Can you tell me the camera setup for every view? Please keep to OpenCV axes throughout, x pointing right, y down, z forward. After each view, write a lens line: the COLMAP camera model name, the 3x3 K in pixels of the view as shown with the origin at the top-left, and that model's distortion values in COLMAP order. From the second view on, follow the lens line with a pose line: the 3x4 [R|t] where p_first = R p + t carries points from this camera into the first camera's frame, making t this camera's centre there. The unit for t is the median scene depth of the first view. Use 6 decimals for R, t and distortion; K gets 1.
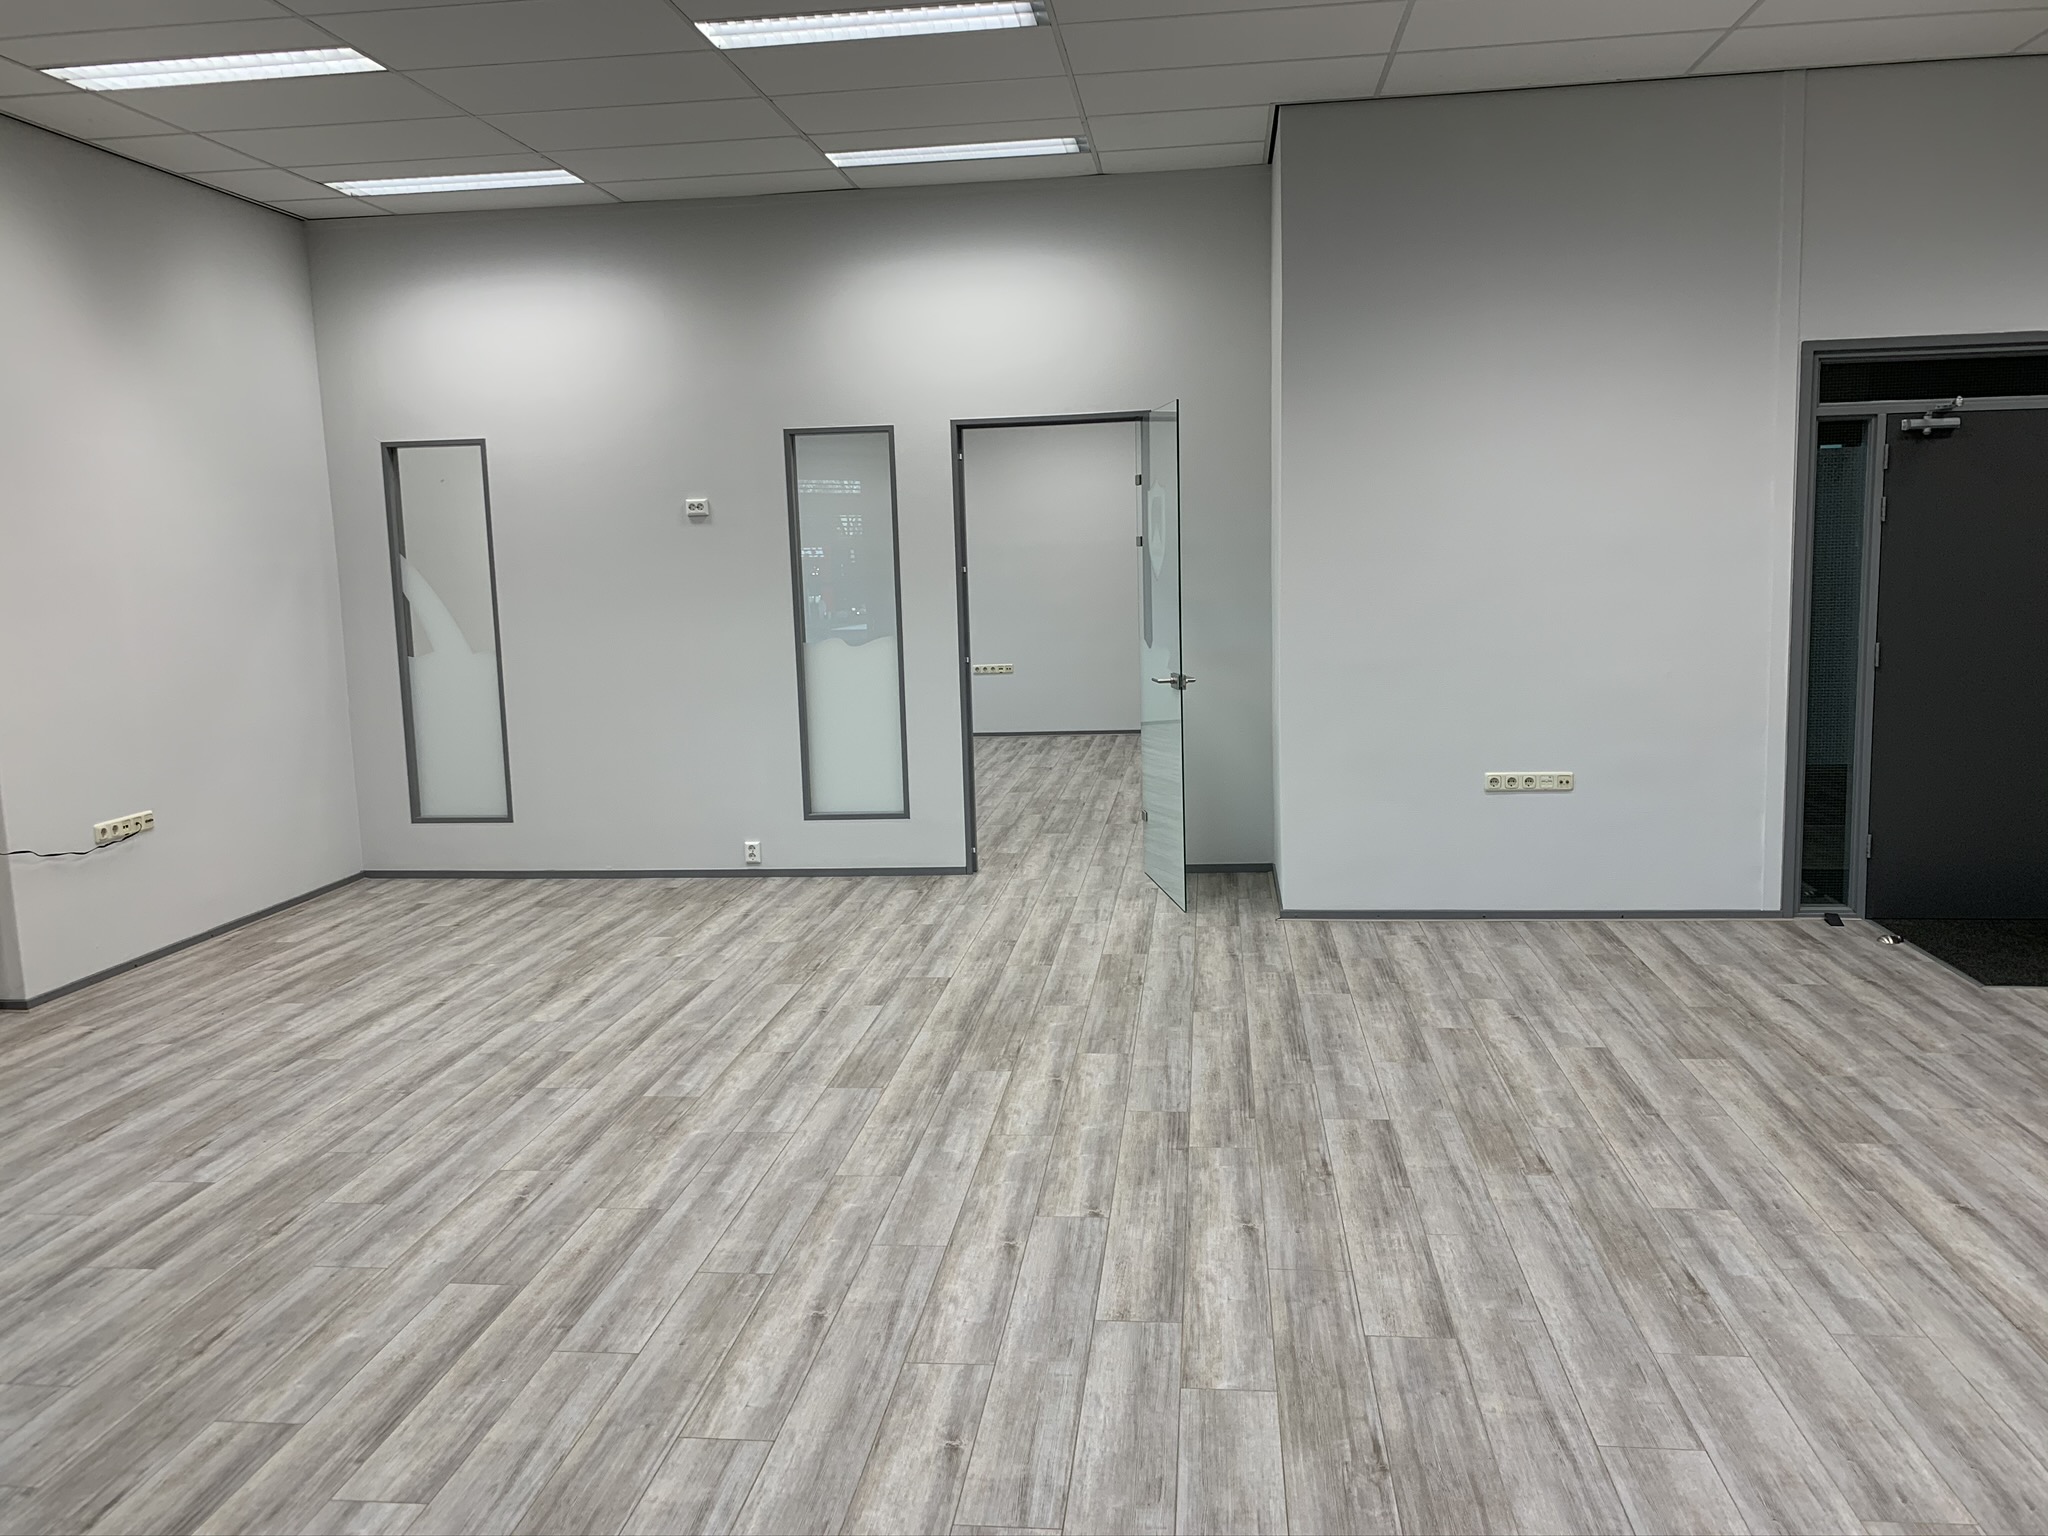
lens RADIAL K [[1578.2, 0, 1037.3], [0, 1578.2, 749.3], [0, 0, 1]] dist [0.030443, -0.039461]
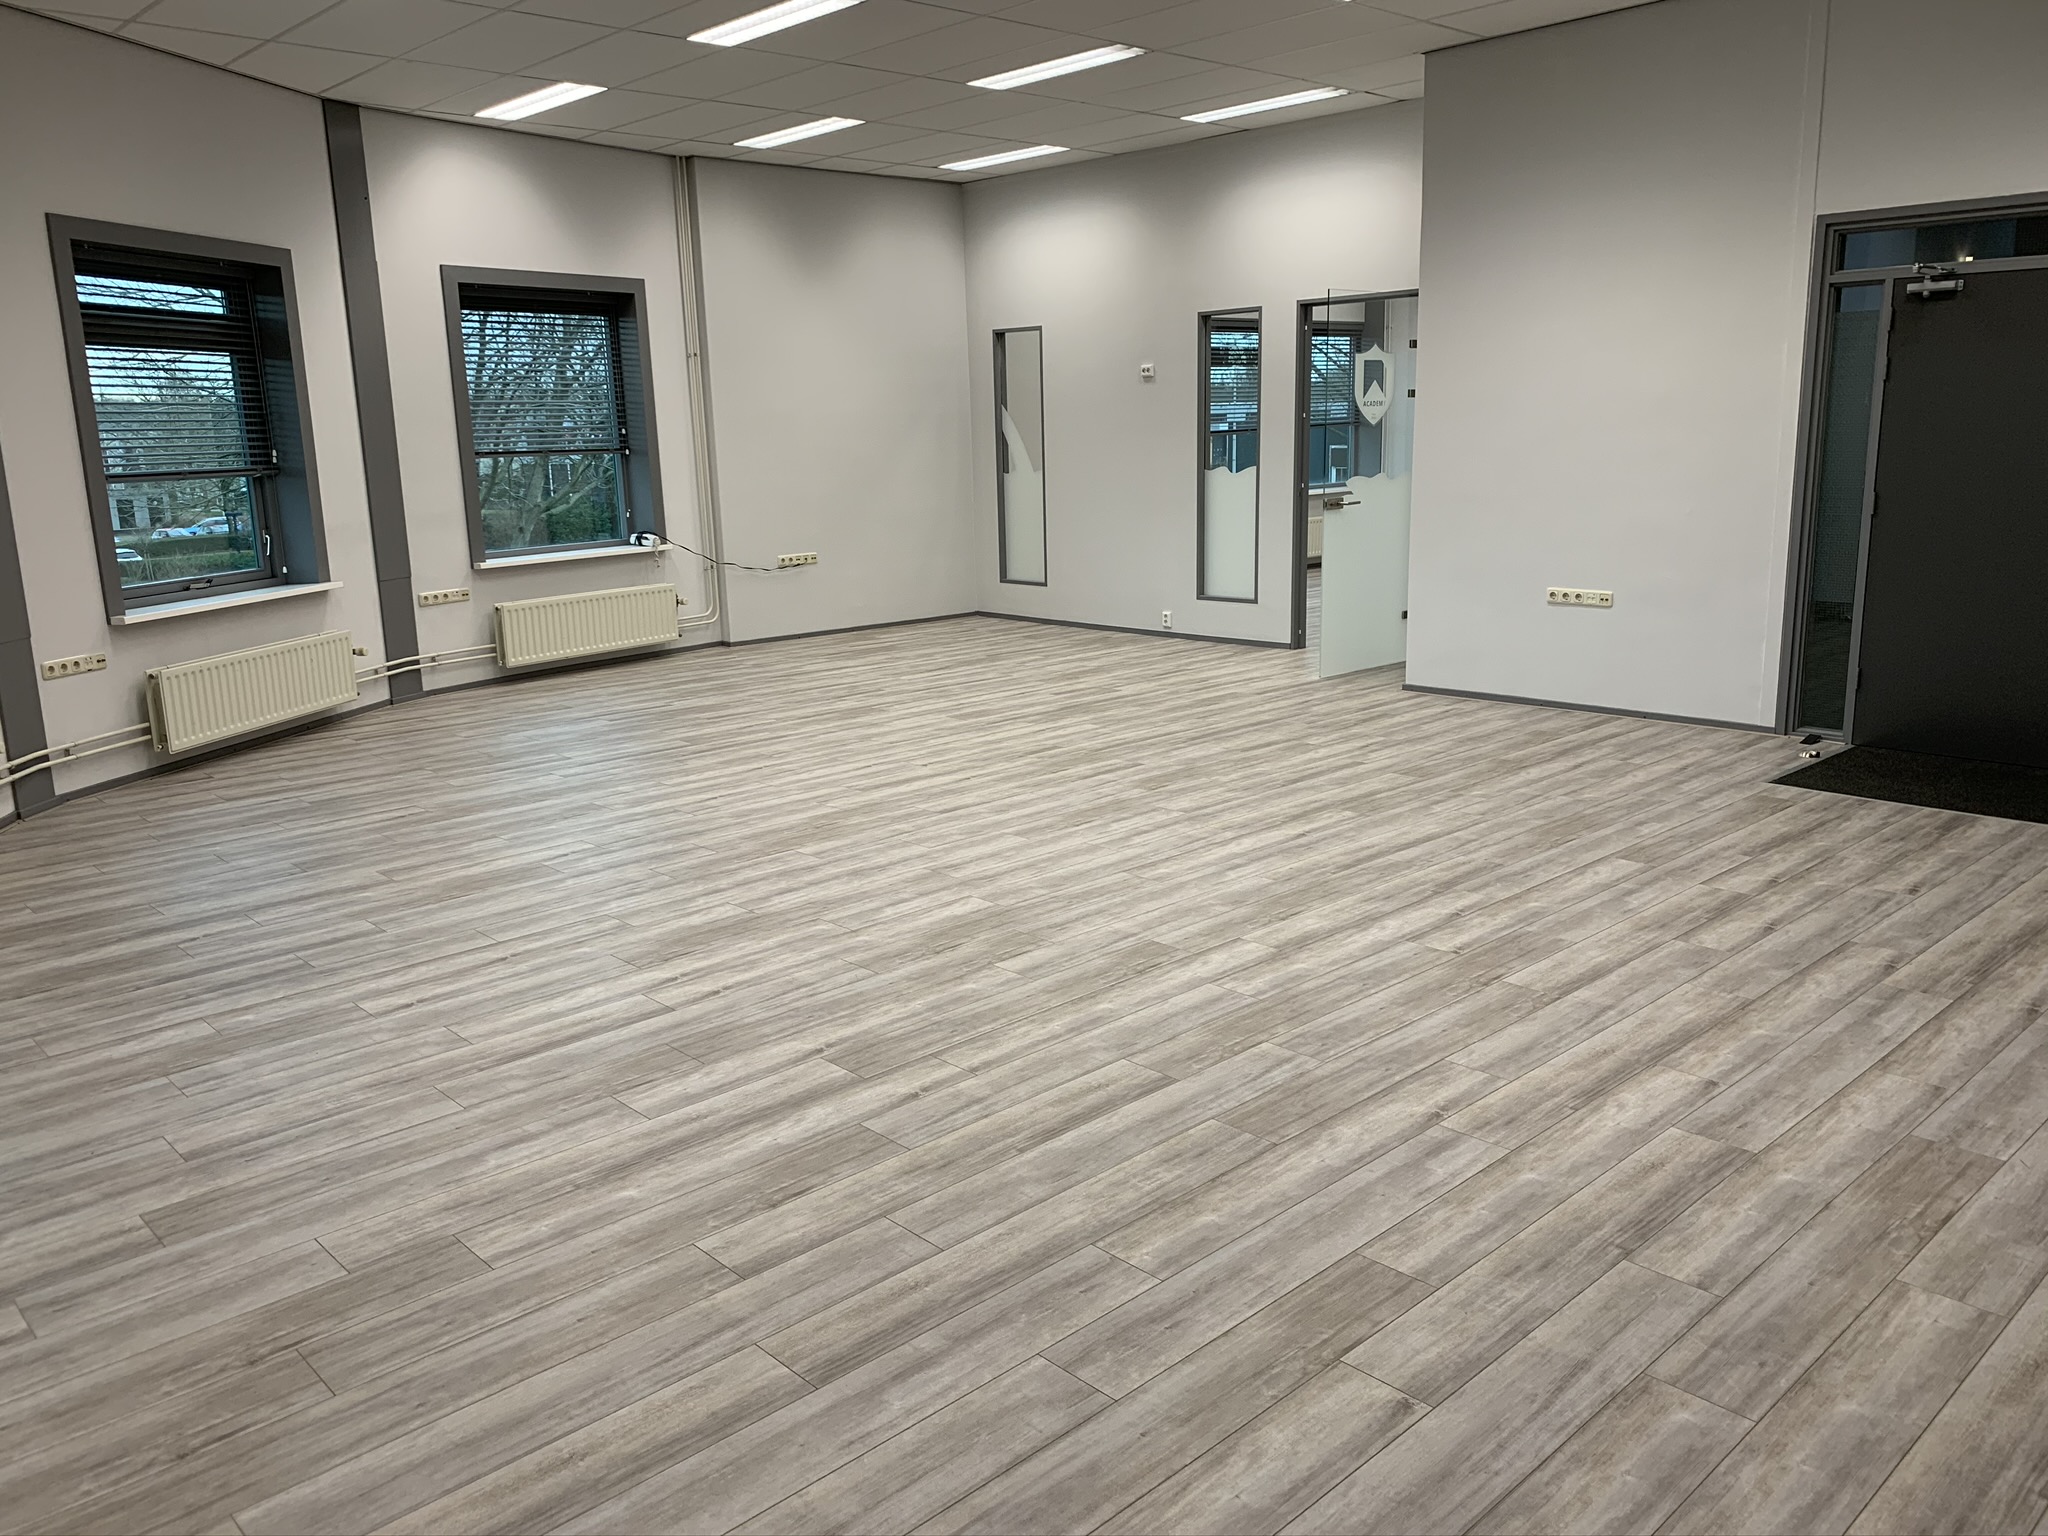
lens RADIAL K [[1578.2, 0, 1032.9], [0, 1578.2, 759.2], [0, 0, 1]] dist [0.030443, -0.039461]
pose [[0.767903, 0.144728, -0.624002, 1.045007], [-0.080683, 0.988237, 0.129917, 0.025622], [0.635464, -0.049417, 0.770547, -0.293442]]
